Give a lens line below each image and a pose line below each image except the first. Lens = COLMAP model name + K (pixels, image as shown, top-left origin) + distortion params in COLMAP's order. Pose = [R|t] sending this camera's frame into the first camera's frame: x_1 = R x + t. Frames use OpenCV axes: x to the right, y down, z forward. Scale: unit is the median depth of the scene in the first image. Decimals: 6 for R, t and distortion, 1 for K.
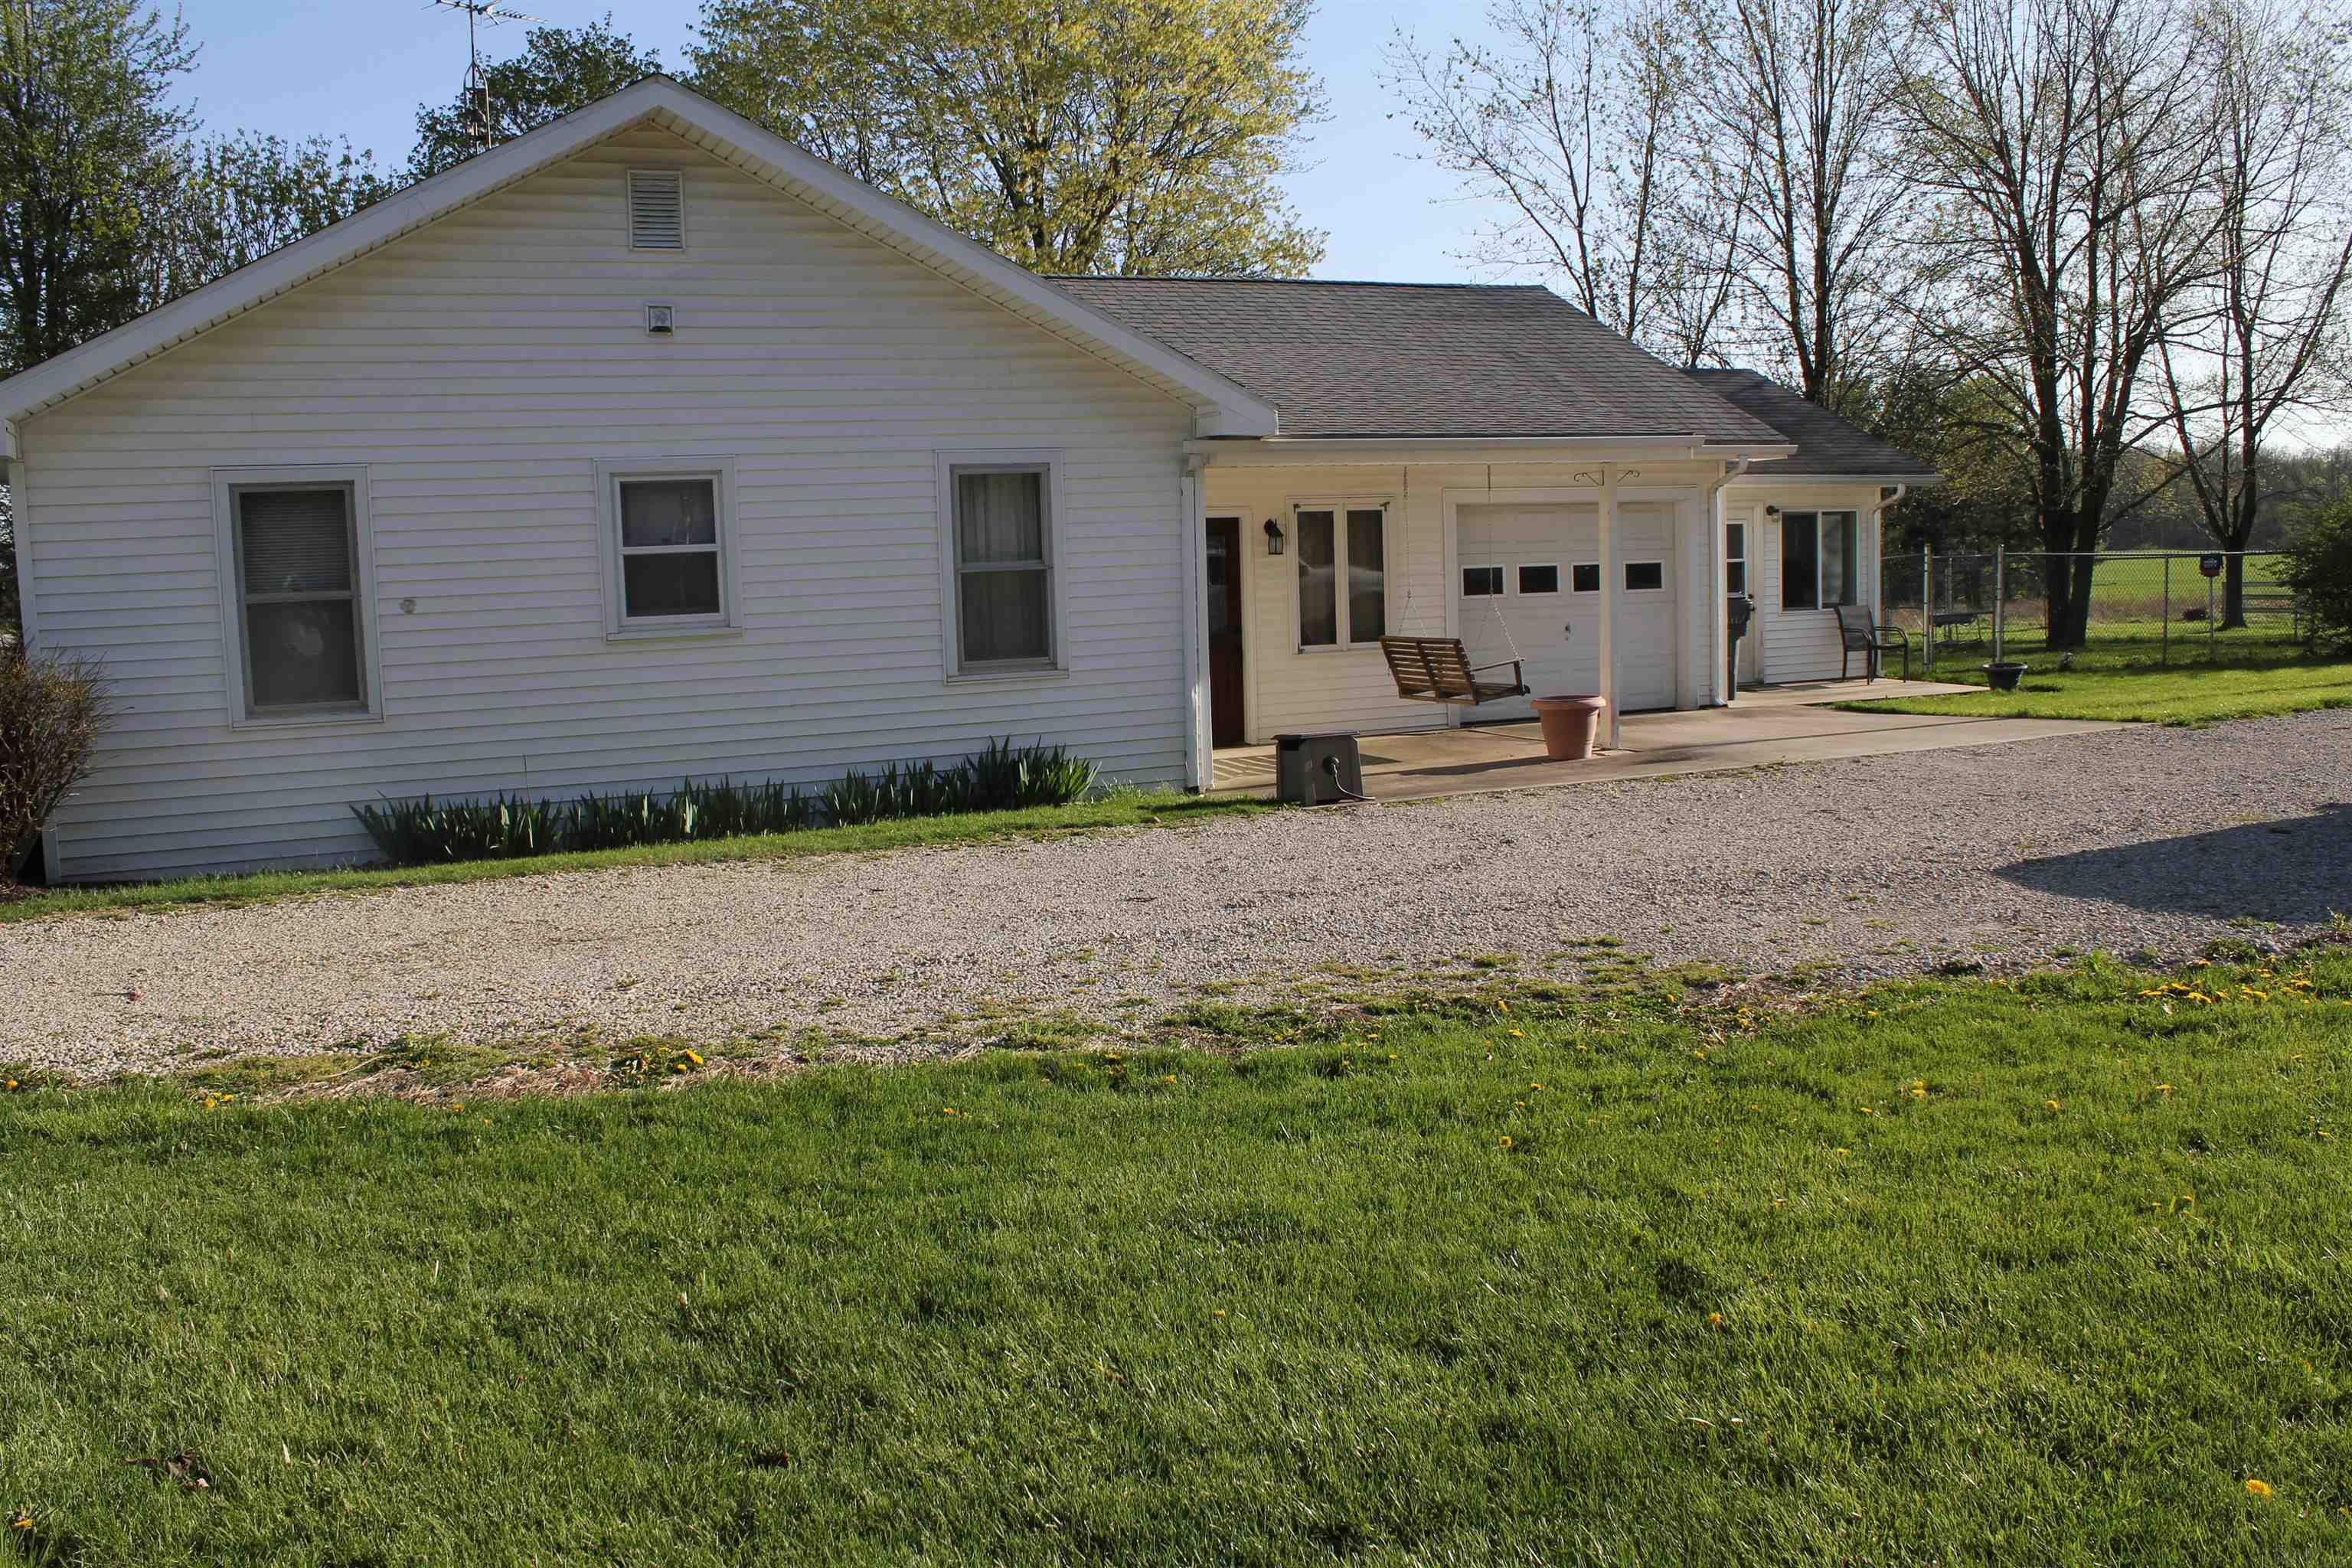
lens RADIAL K [[1941.9, 0, 1176.0], [0, 1941.9, 784.0], [0, 0, 1]] dist [-0.085723, 0.014105]
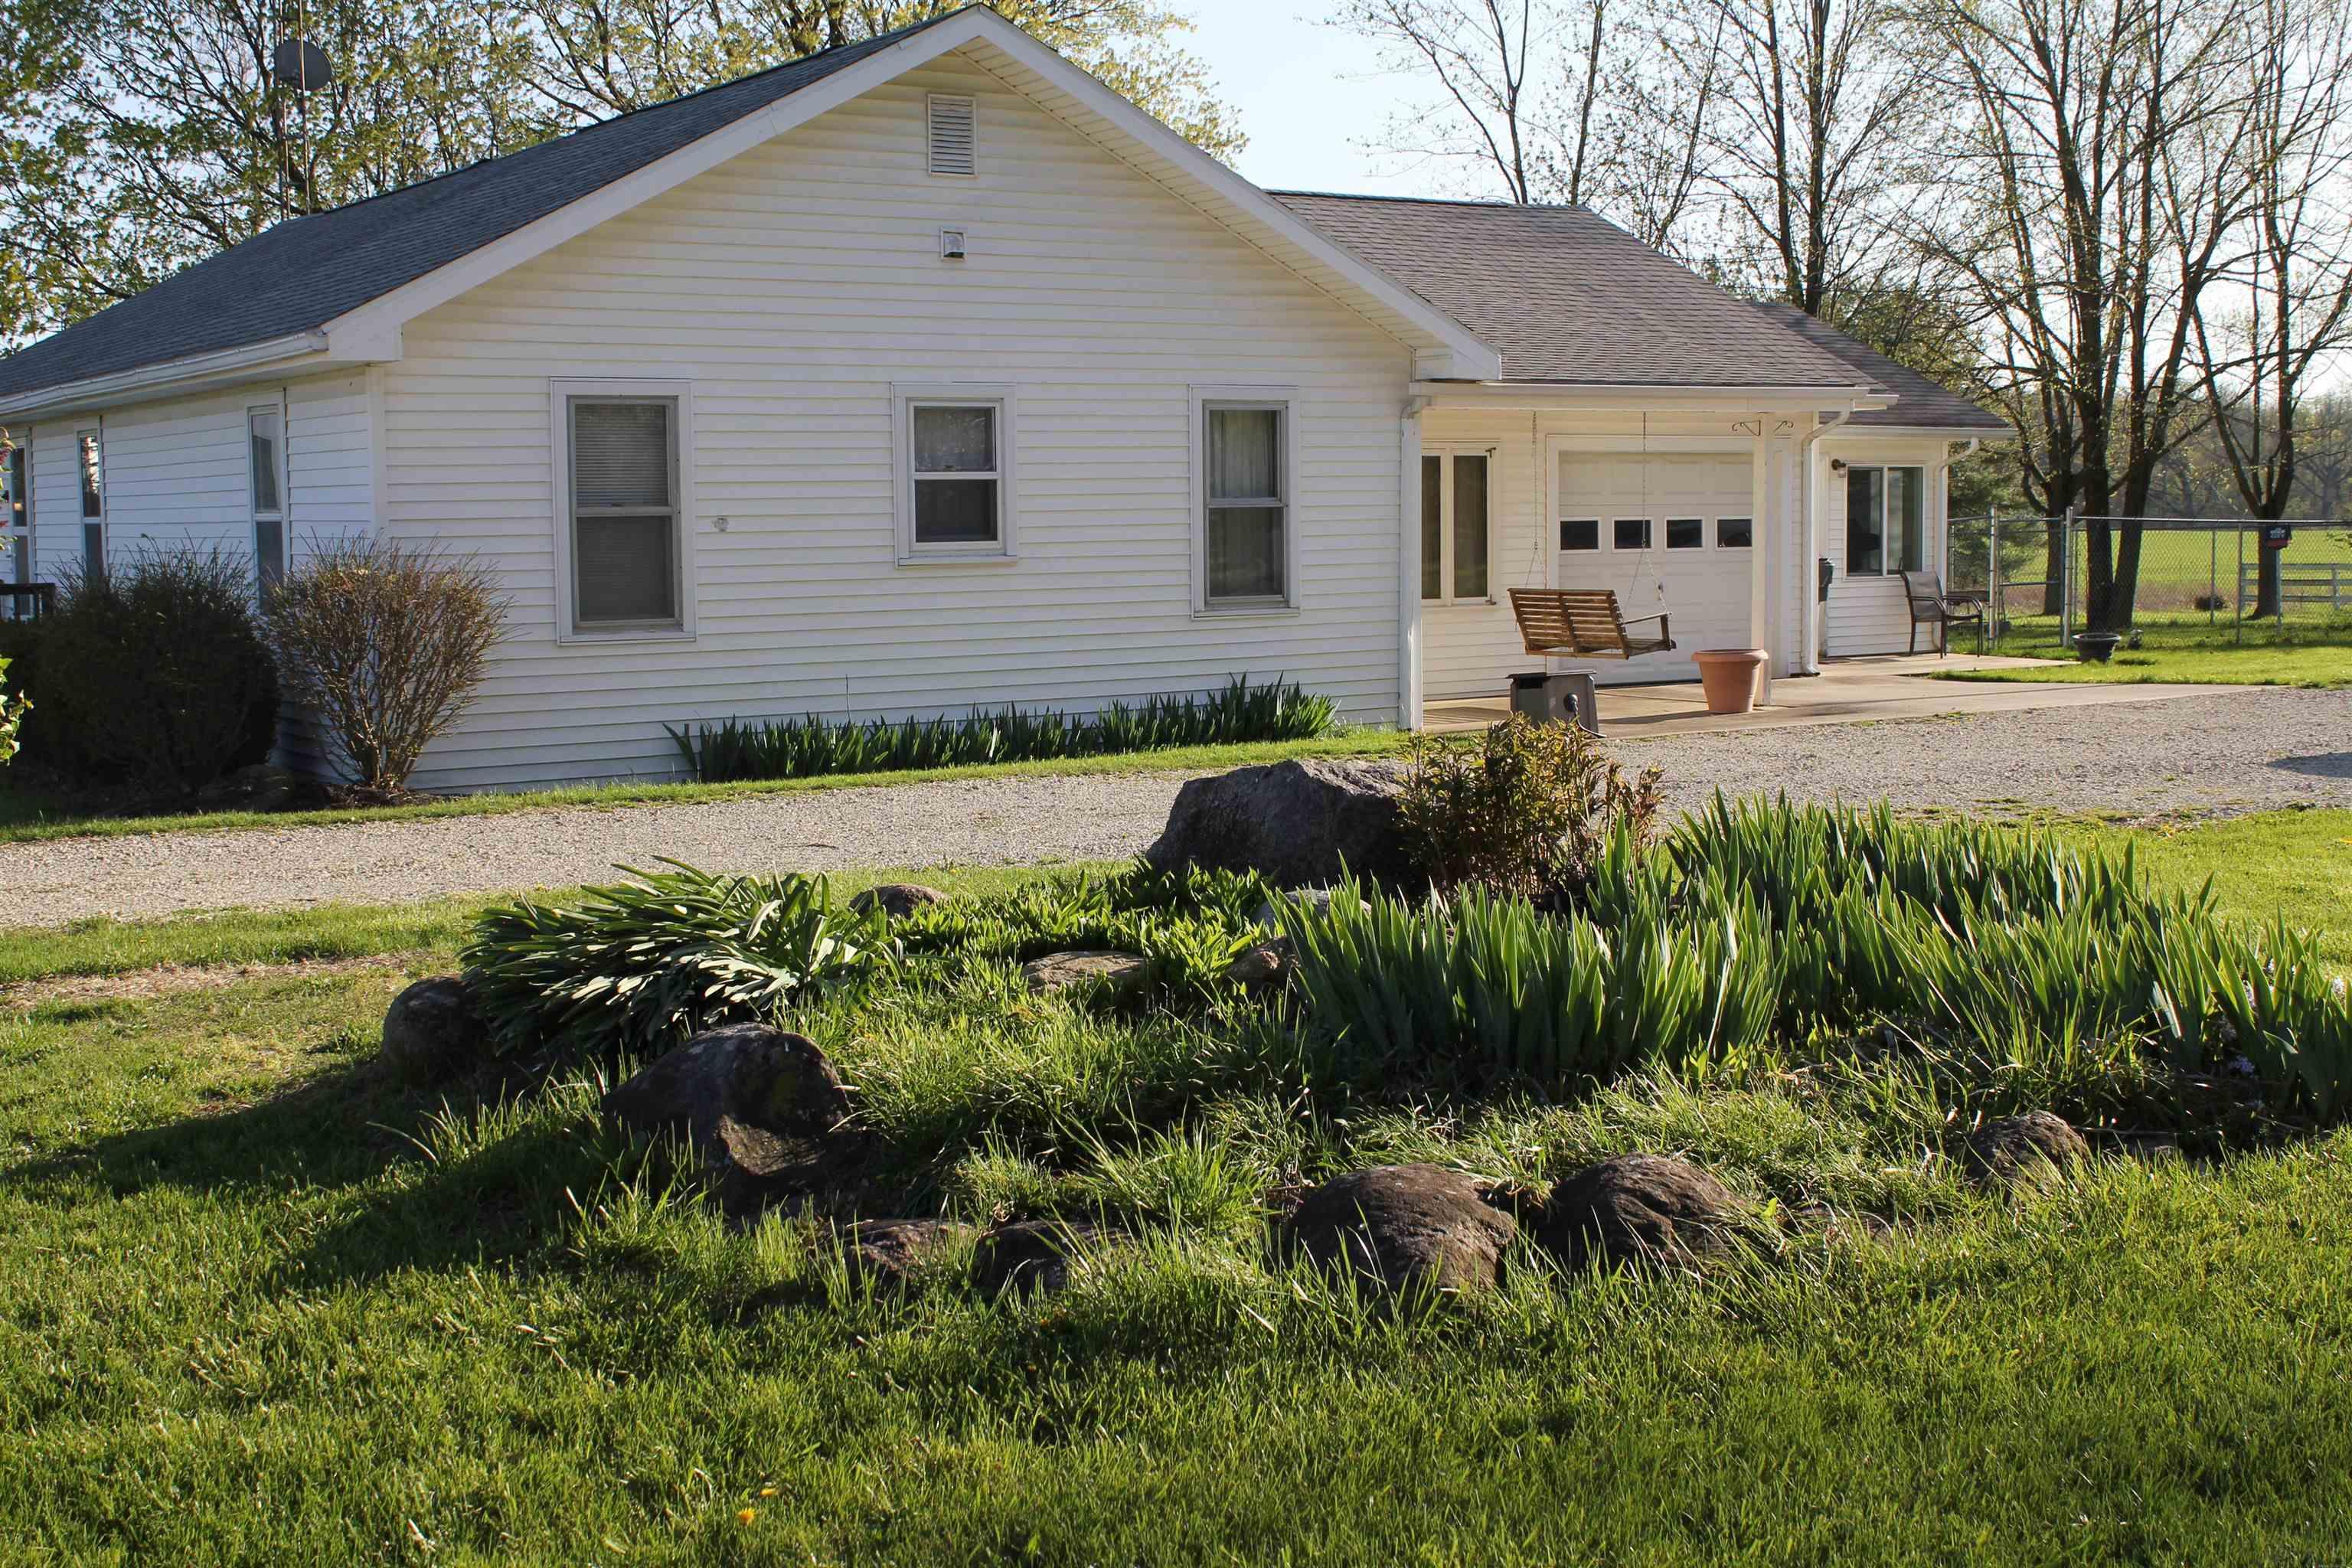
lens RADIAL K [[2883.6, 0, 1176.0], [0, 2883.6, 784.0], [0, 0, 1]] dist [-0.000927, -0.020121]
pose [[0.984647, 0.005629, 0.174466, -0.378906], [-0.001044, 0.999652, -0.026359, 0.071094], [-0.174554, 0.025772, 0.984310, -0.447840]]
